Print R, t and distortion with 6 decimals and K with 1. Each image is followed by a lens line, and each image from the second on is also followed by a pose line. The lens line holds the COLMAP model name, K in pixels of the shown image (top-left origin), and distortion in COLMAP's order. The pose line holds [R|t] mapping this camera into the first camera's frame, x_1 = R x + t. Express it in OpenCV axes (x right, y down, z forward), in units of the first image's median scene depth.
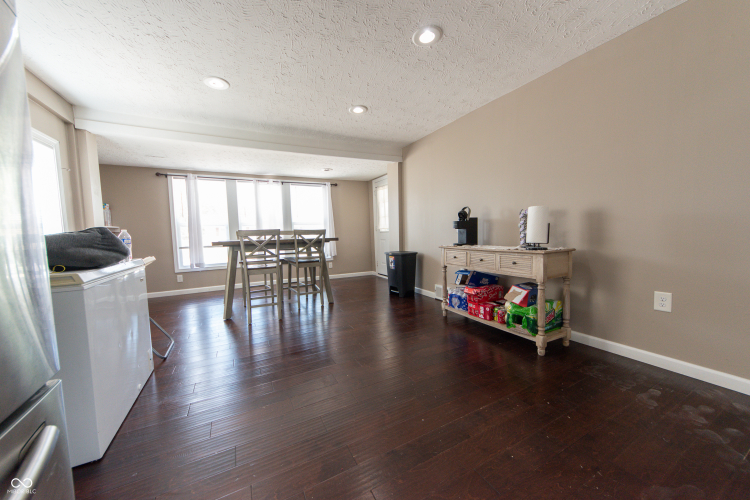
lens RADIAL K [[269.6, 0, 376.1], [0, 269.6, 252.0], [0, 0, 1]] dist [0.000093, -0.000057]
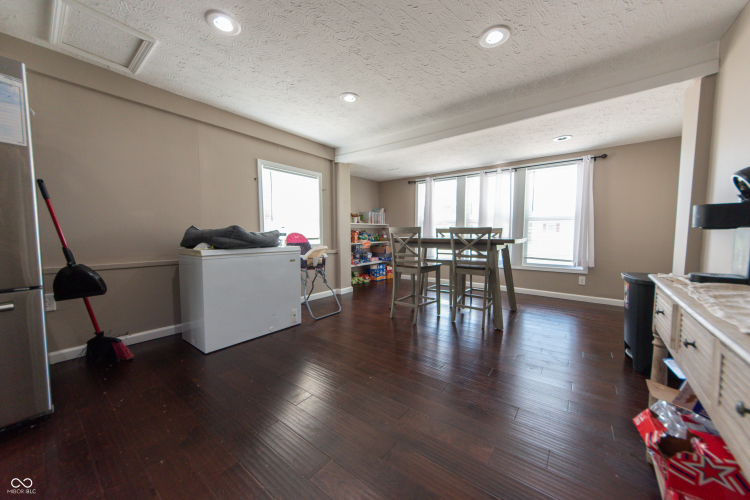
lens RADIAL K [[269.6, 0, 376.1], [0, 269.6, 252.0], [0, 0, 1]] dist [0.000093, -0.000057]
pose [[0.415056, 0.090884, -0.905245, 0.293733], [-0.078057, 0.994886, 0.064094, -0.032873], [0.906441, 0.044058, 0.420027, 0.344706]]
